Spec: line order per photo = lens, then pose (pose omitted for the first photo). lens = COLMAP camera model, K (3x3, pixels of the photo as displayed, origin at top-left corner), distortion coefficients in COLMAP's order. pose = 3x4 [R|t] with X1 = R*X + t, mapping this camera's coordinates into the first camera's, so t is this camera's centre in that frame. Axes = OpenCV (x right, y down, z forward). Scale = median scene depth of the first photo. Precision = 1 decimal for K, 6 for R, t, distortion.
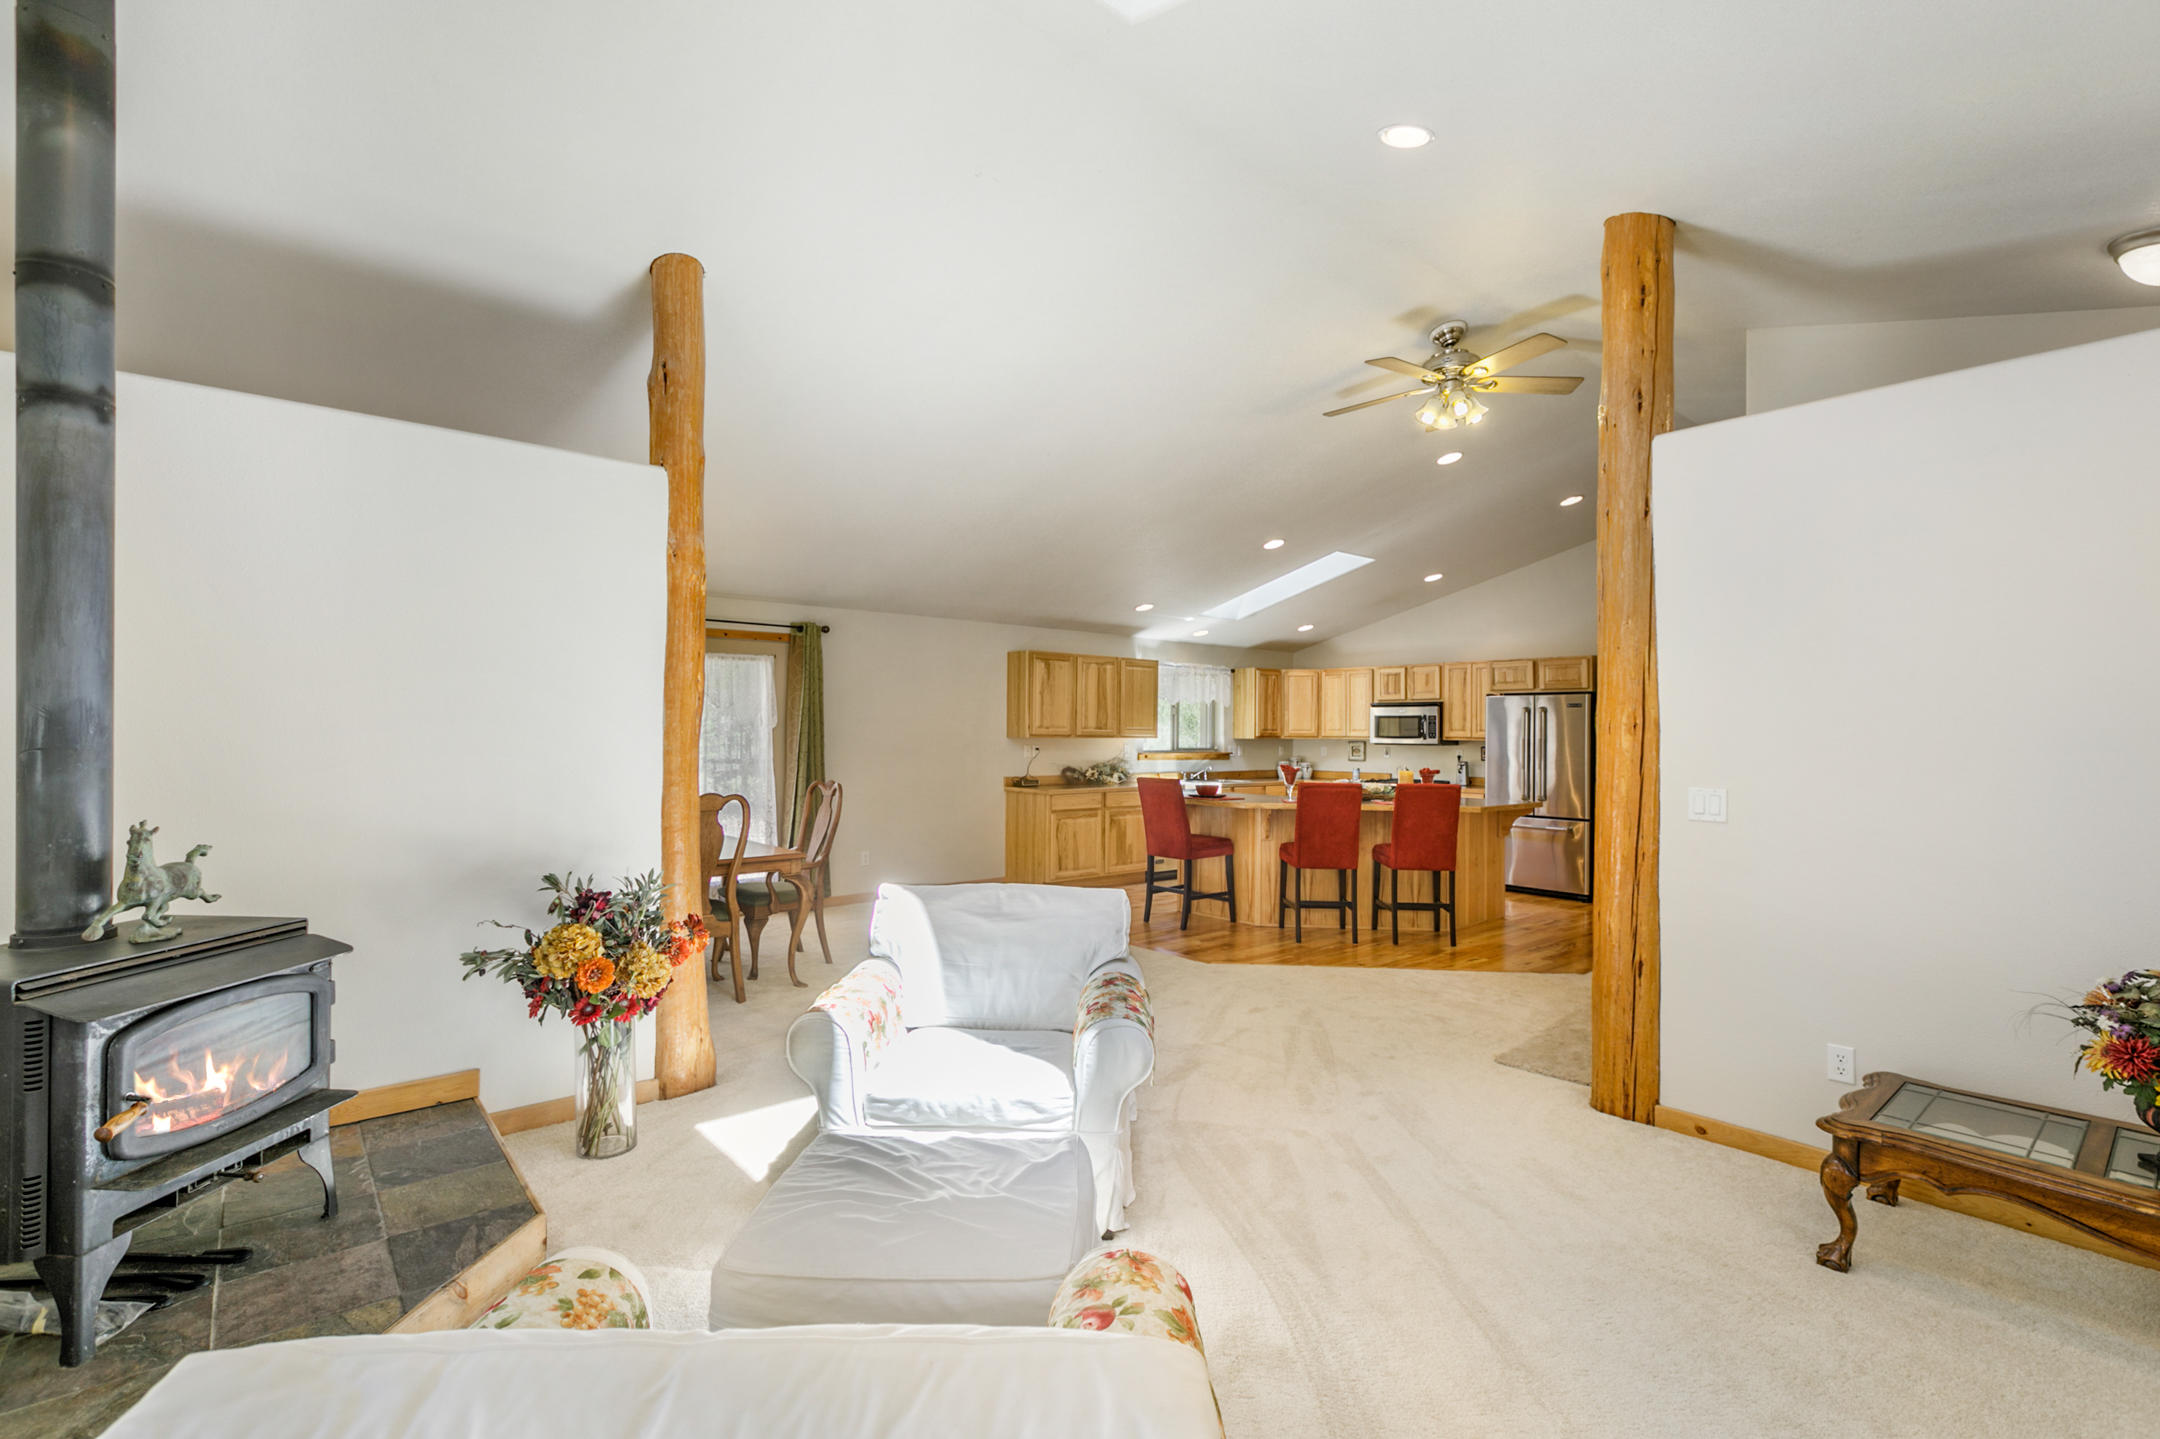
lens RADIAL K [[976.2, 0, 1080.0], [0, 976.2, 719.5], [0, 0, 1]] dist [0.002456, 0.000597]
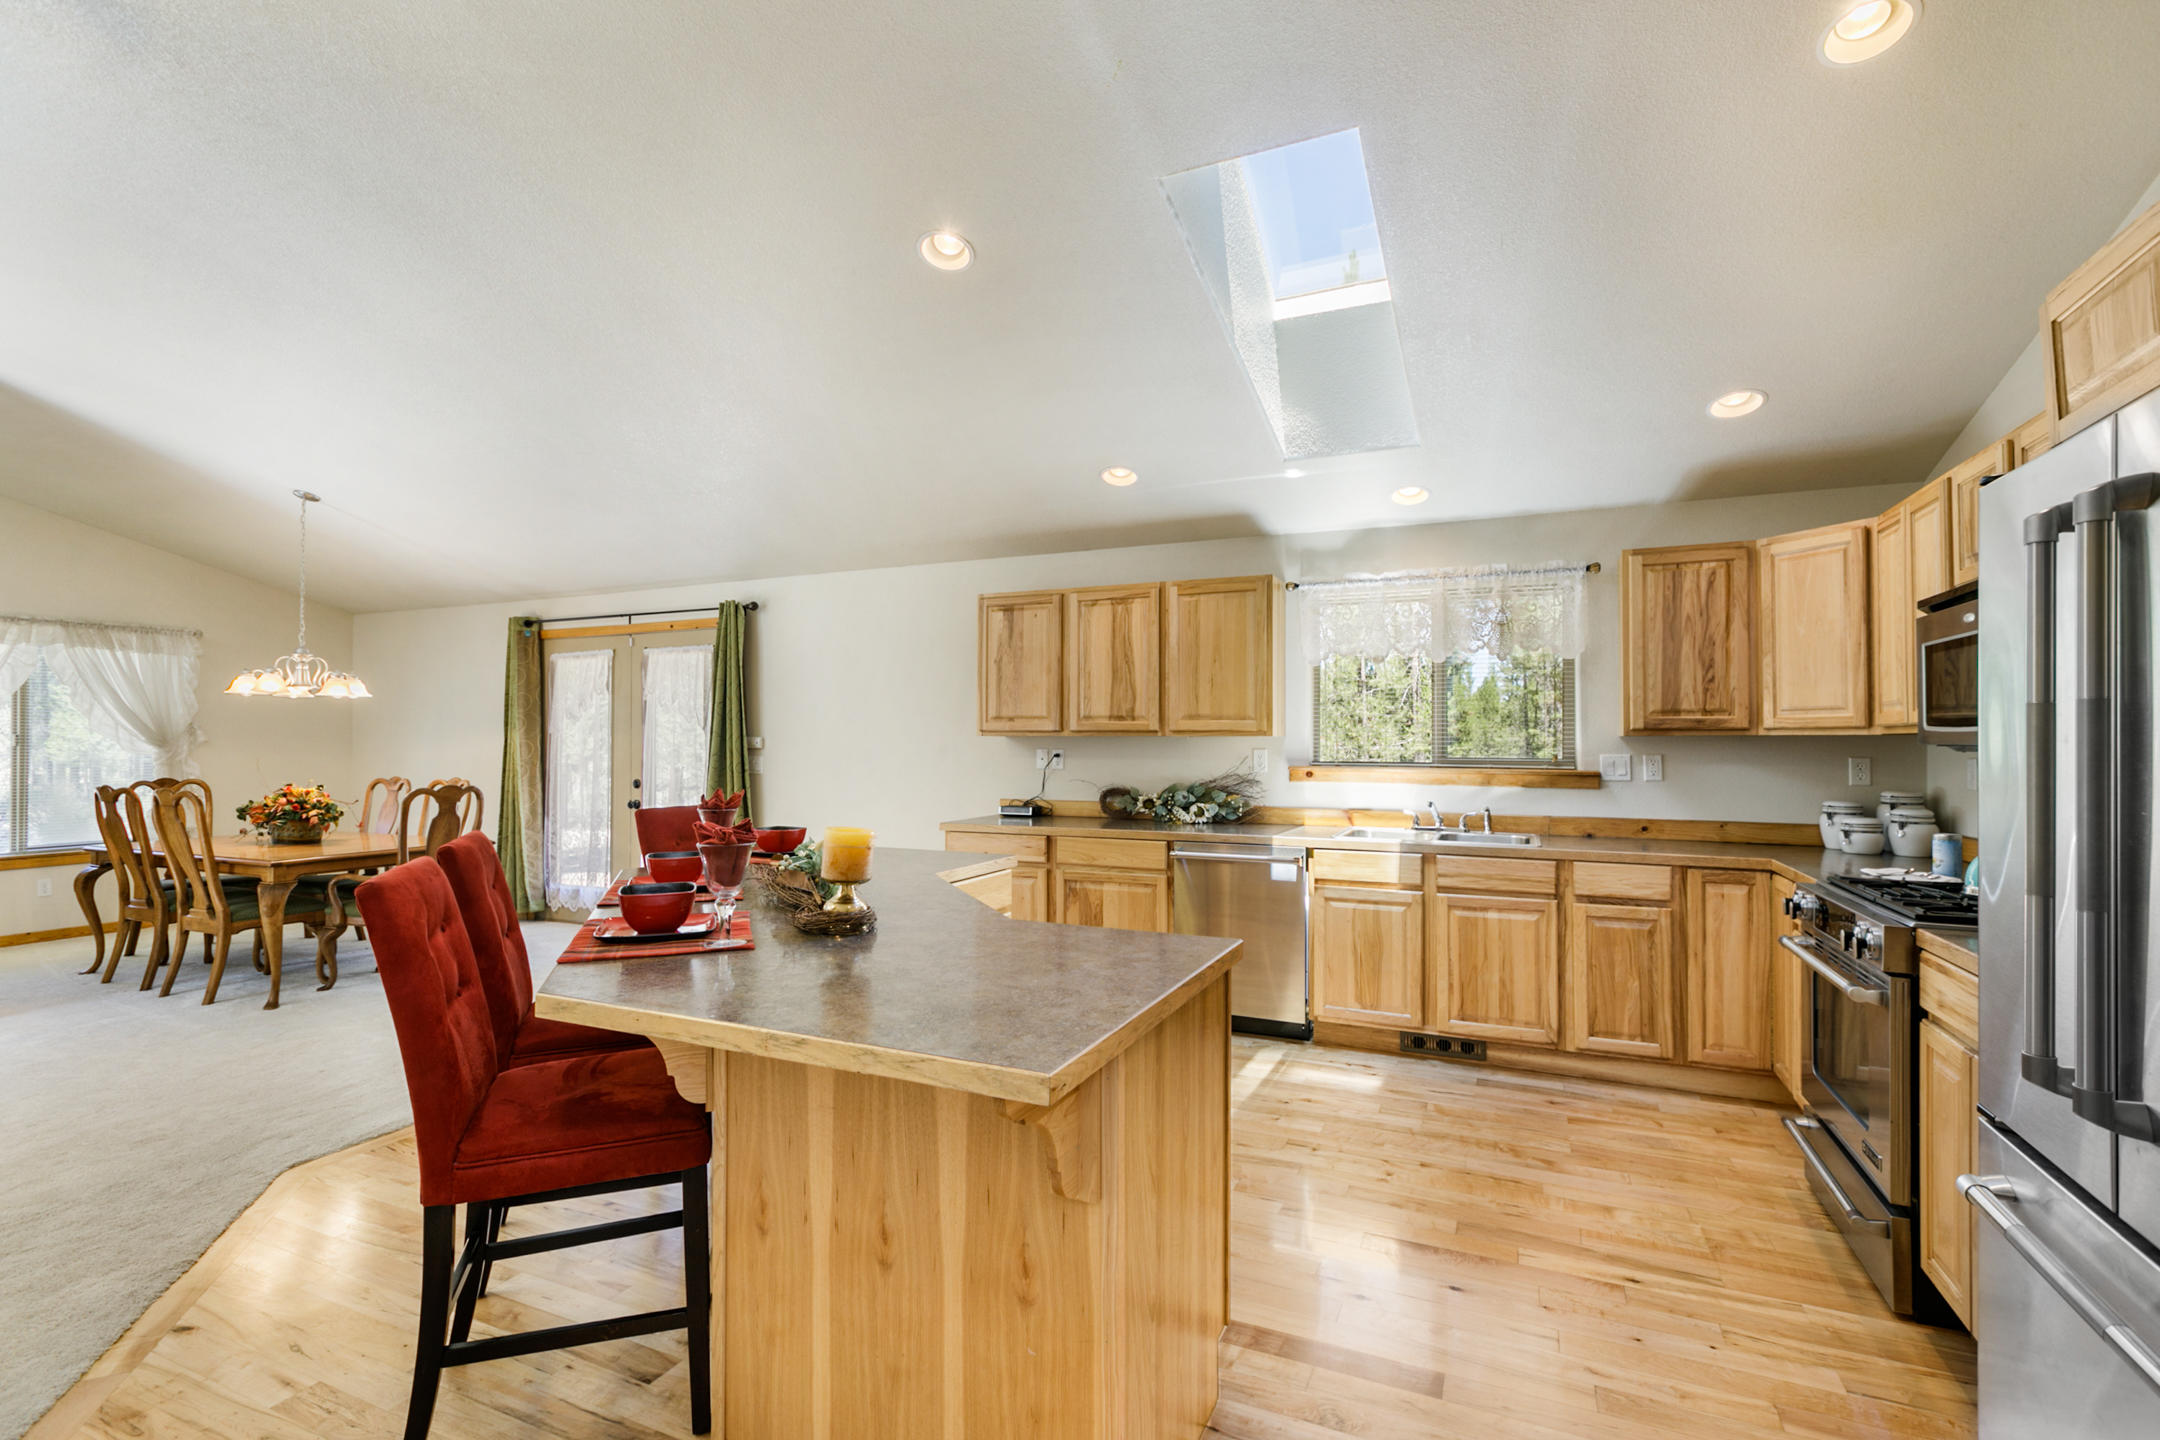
lens RADIAL K [[976.2, 0, 1080.0], [0, 976.2, 720.0], [0, 0, 1]] dist [0.002456, 0.000597]
pose [[0.426810, -0.026124, -0.903964, 0.468221], [0.016262, 0.999643, -0.021211, 0.019558], [0.904195, -0.005647, 0.427082, 0.701022]]
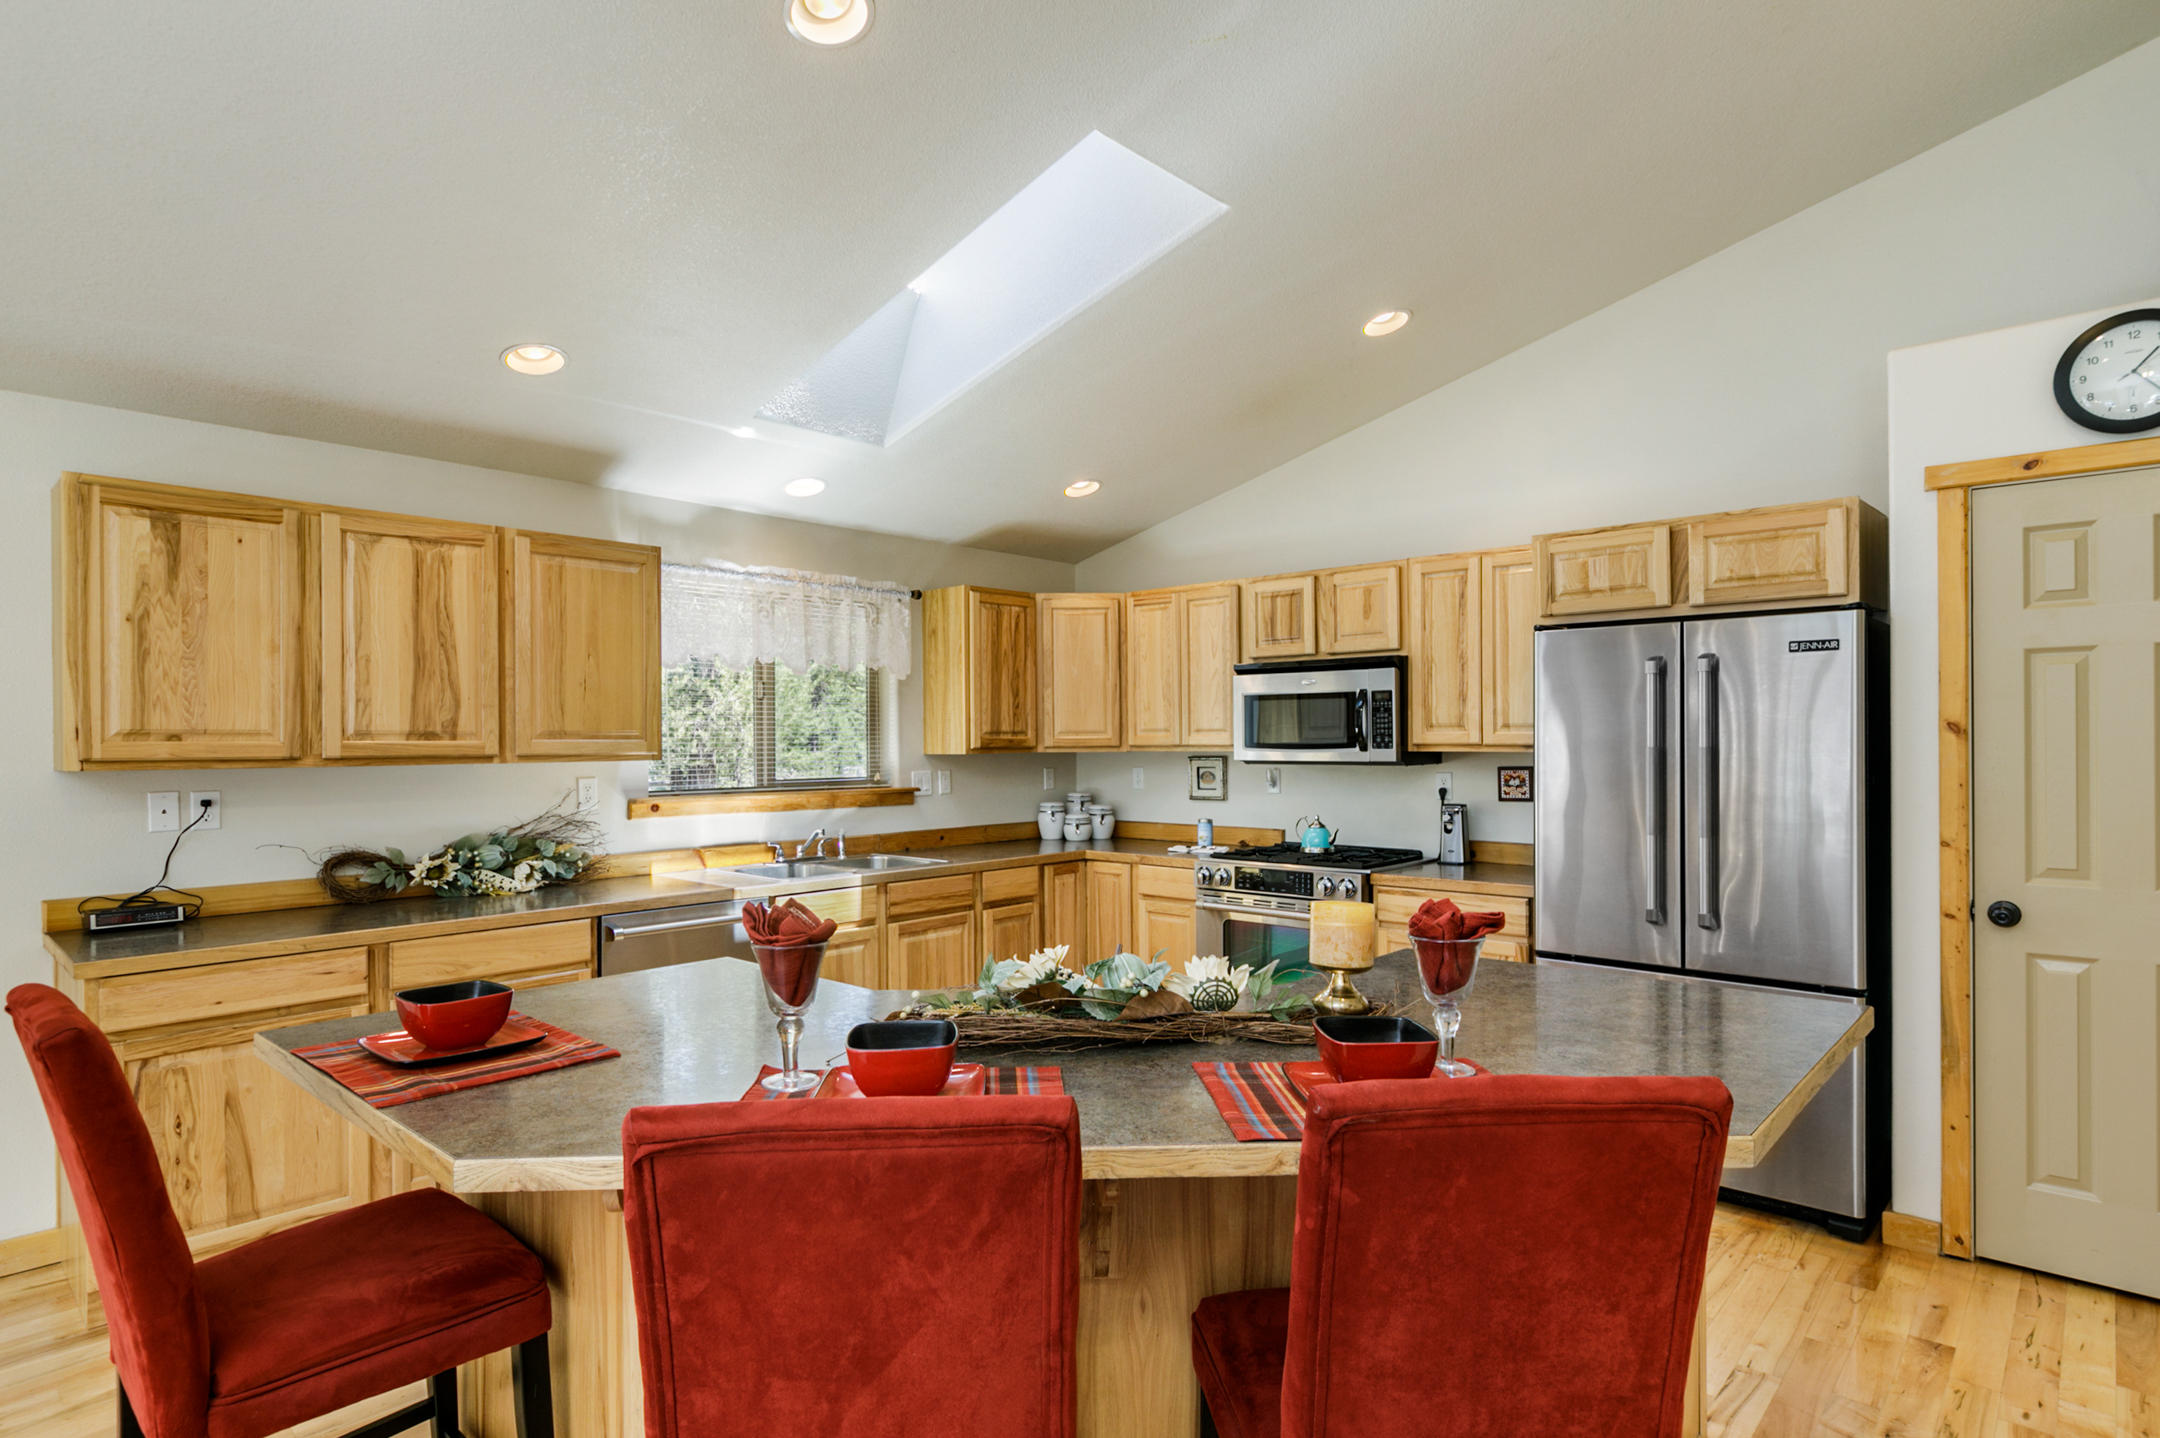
lens RADIAL K [[1137.4, 0, 1072.4], [0, 1137.4, 733.8], [0, 0, 1]] dist [-0.001170, -0.000234]
pose [[0.992156, -0.015341, 0.124062, 0.177190], [0.013999, 0.999834, 0.011679, 0.006252], [-0.124220, -0.009851, 0.992206, 0.553387]]
